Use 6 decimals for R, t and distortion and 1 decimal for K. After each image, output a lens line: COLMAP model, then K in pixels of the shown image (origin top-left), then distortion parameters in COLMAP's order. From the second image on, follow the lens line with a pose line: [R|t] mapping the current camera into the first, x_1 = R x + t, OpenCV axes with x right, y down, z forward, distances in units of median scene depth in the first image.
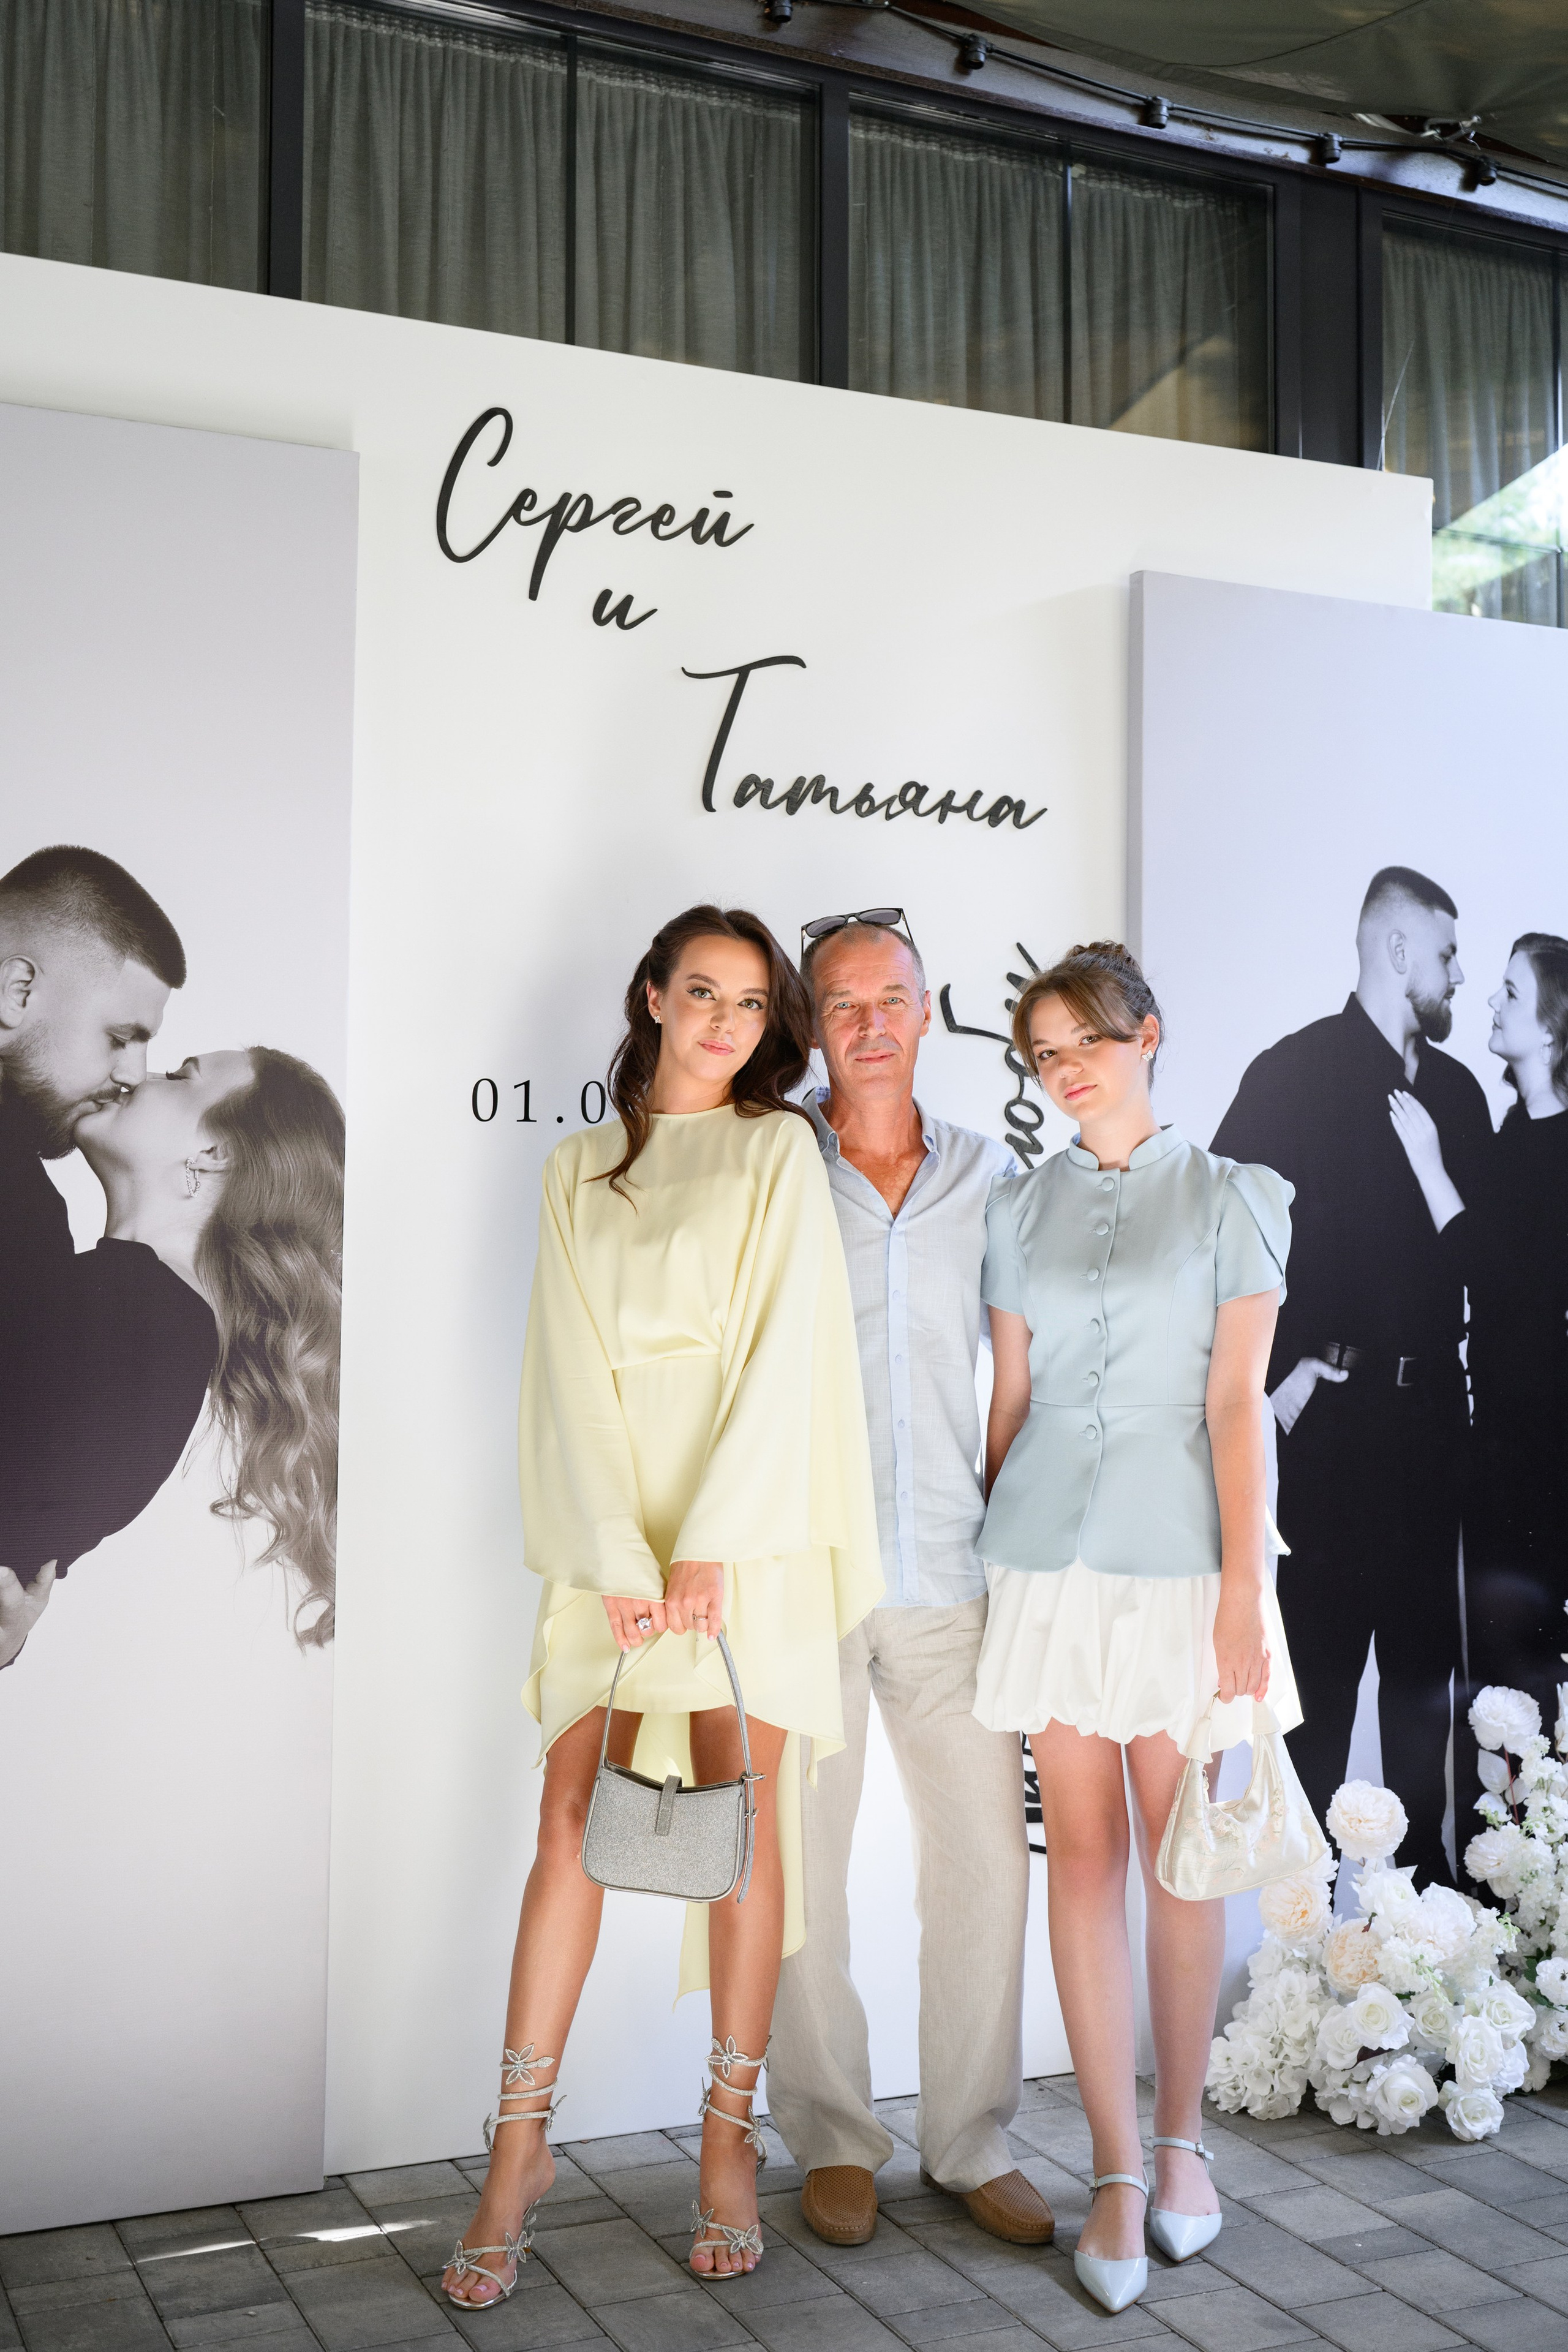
lens RADIAL K [[2308.7, 0, 692.0], [0, 2308.7, 1133.7], [0, 0, 1]] dist [-0.000255, 0.000000]
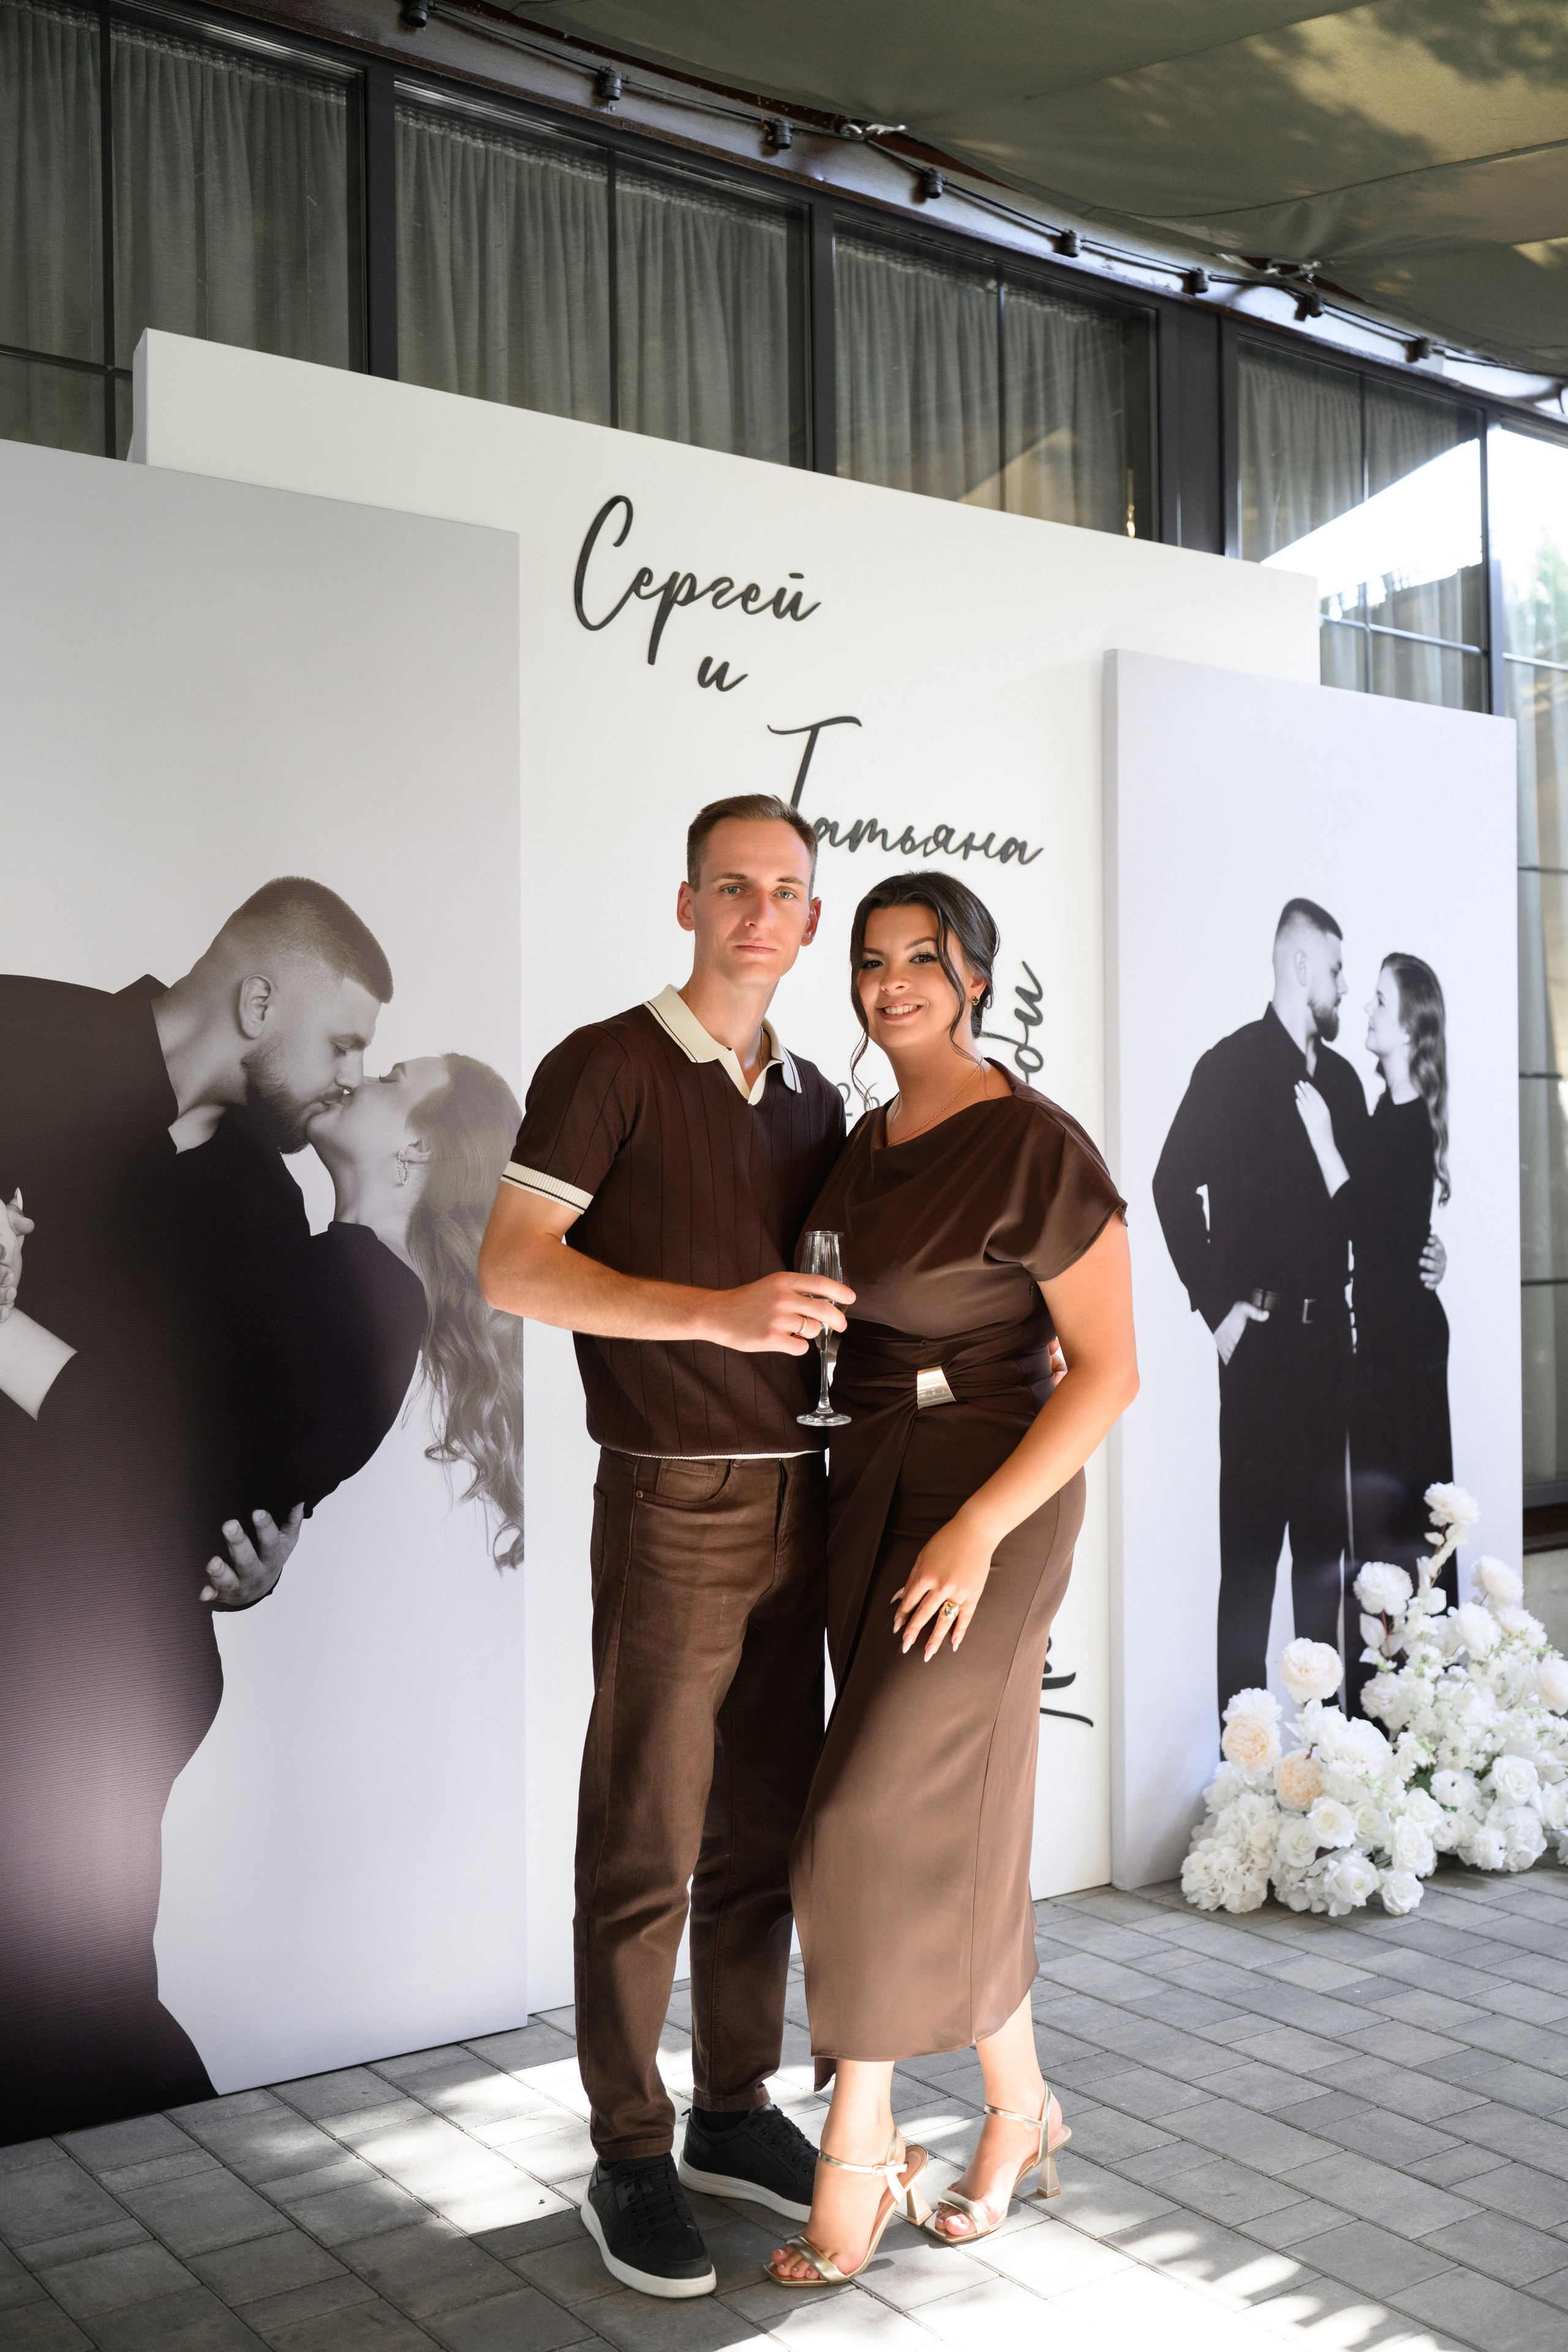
lens RADIAL K [[2206.2, 0, 743.9], [0, 2206.2, 1187.4], [0, 0, 1]] dist [0.000515, 0.000000]
pose [[0.980938, -0.016071, 0.193655, -0.234223], [0.009426, 0.999336, 0.035186, -0.007466], [-0.194091, -0.032690, 0.980439, -0.098910]]
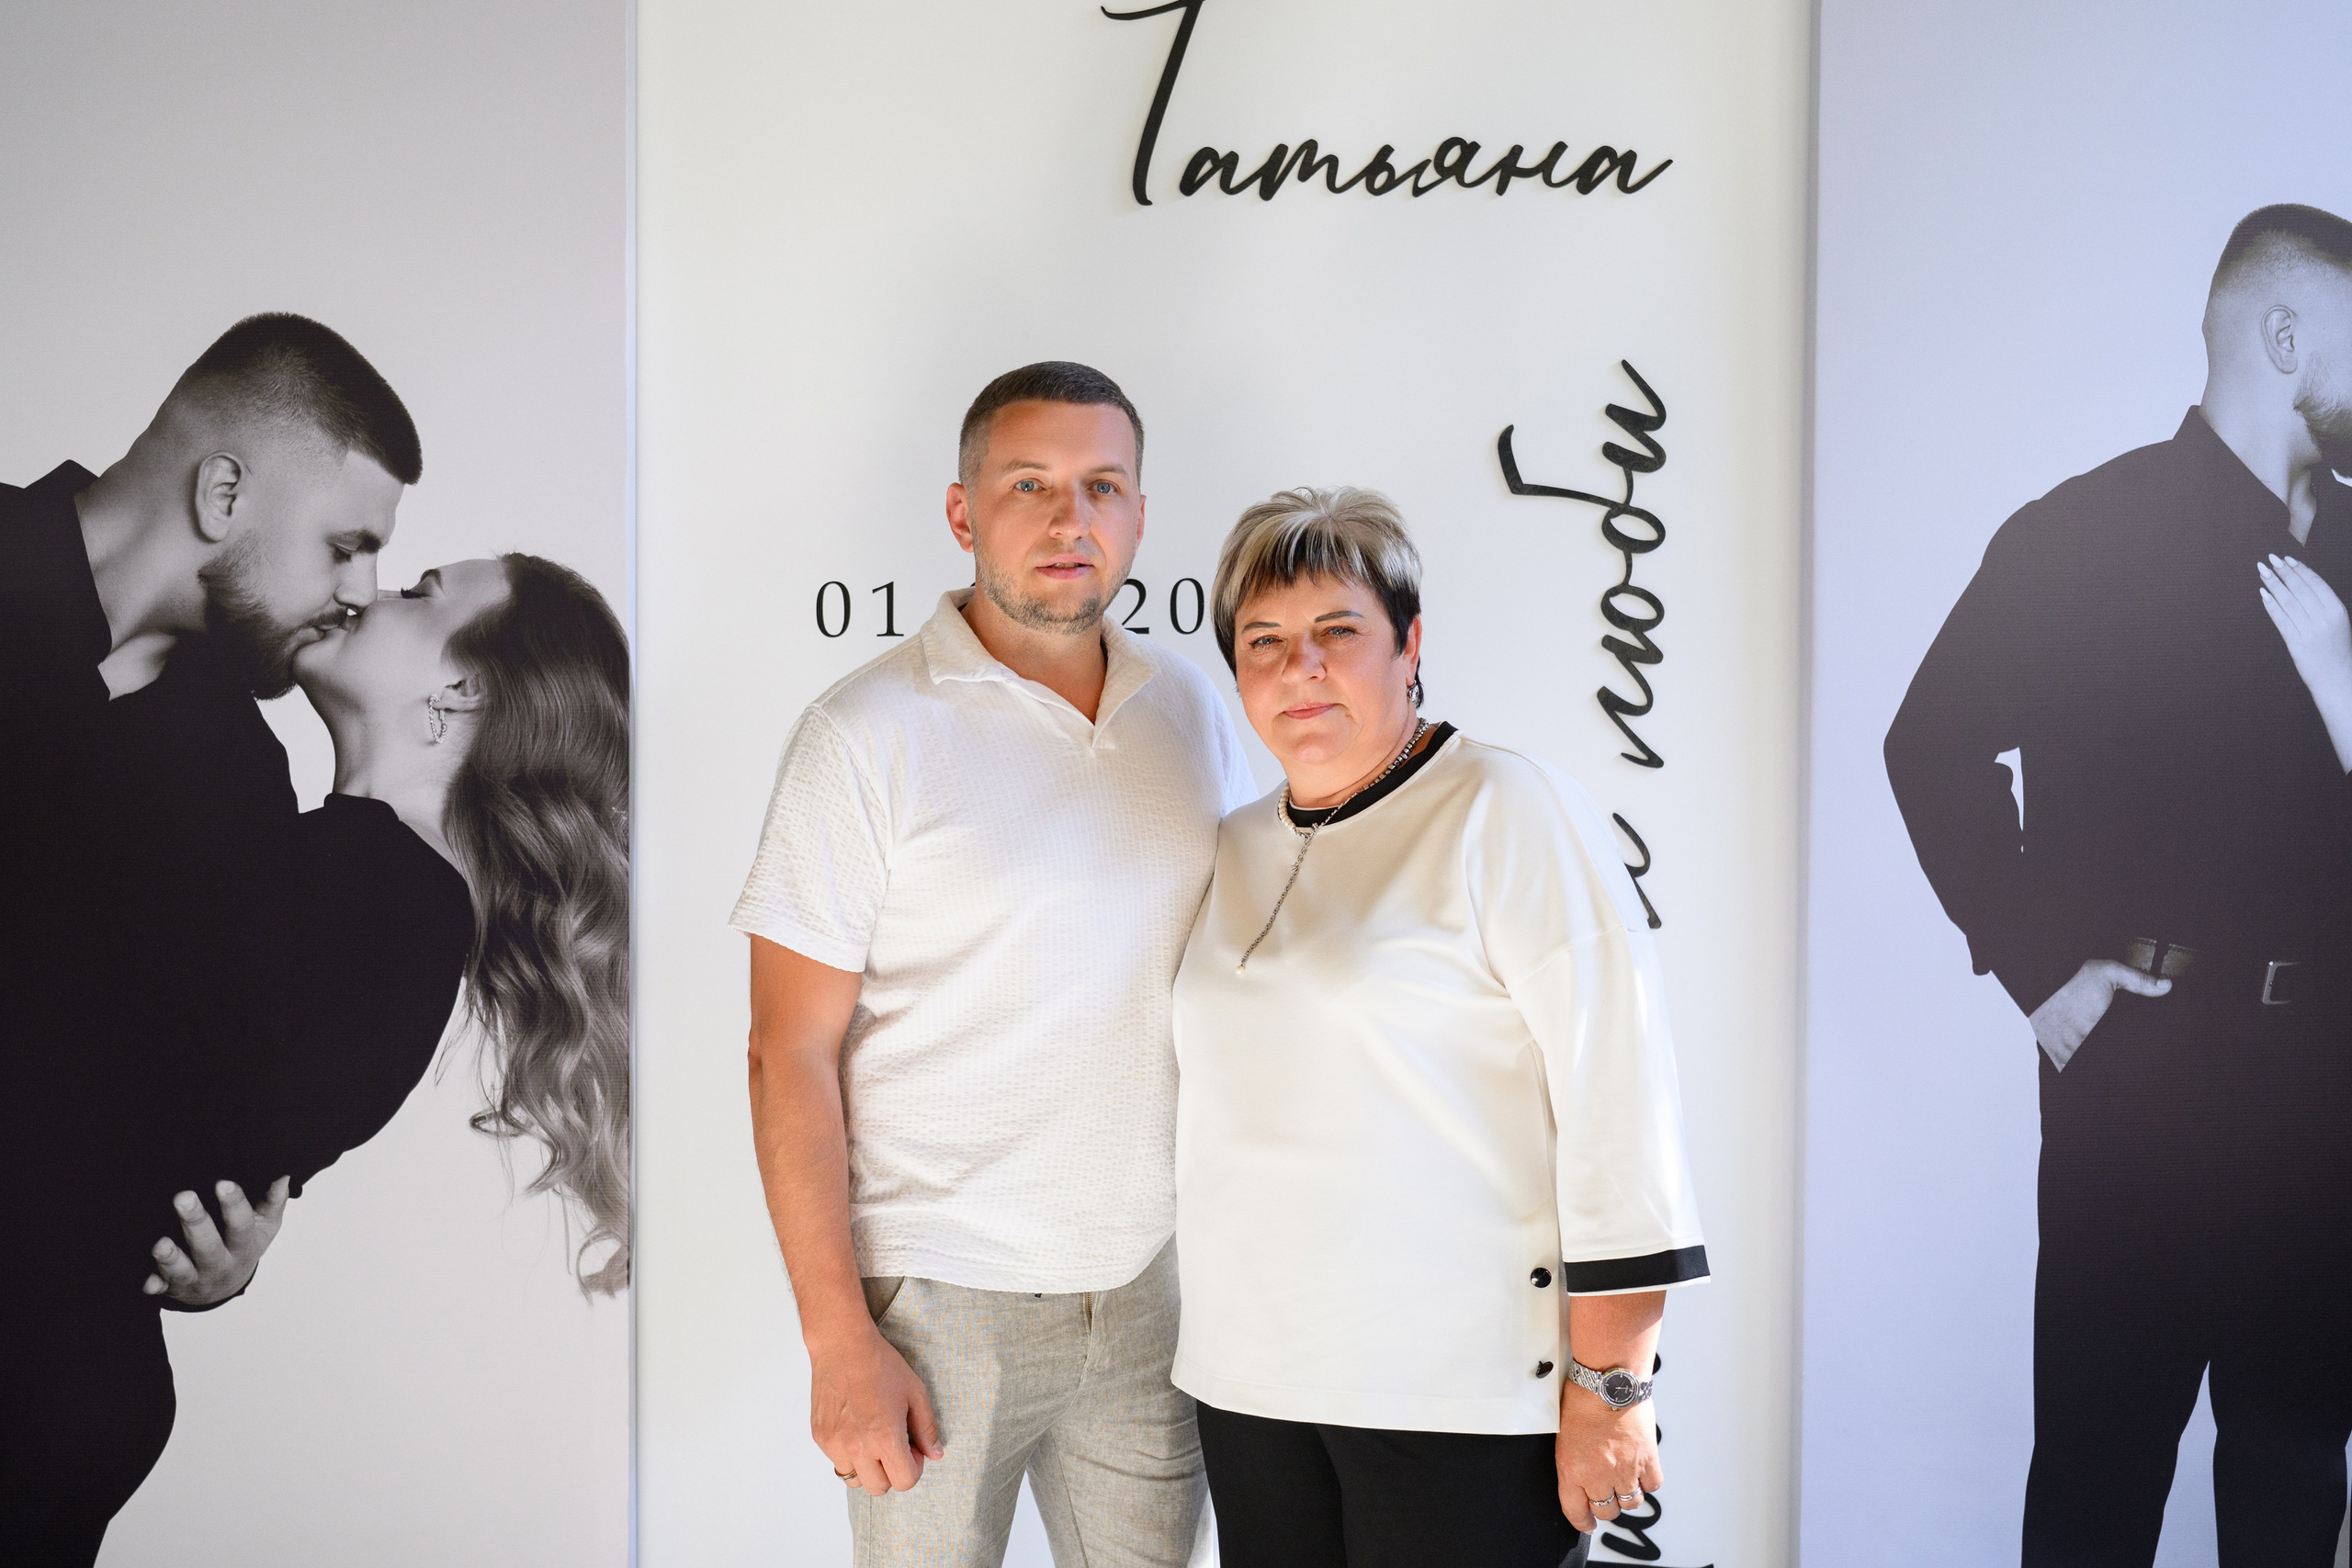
lens RADIAL K [[2406.9, 0, 1157.1], [0, 2406.9, 767.1], [0, 0, 1]] dist [-0.002643, 0.000000]
pose [[0.928015, 0.013626, -0.372293, 0.296130], [0.022948, 0.995342, 0.093633, -0.033295], [0.371835, -0.095436, 0.923380, 0.279374]]
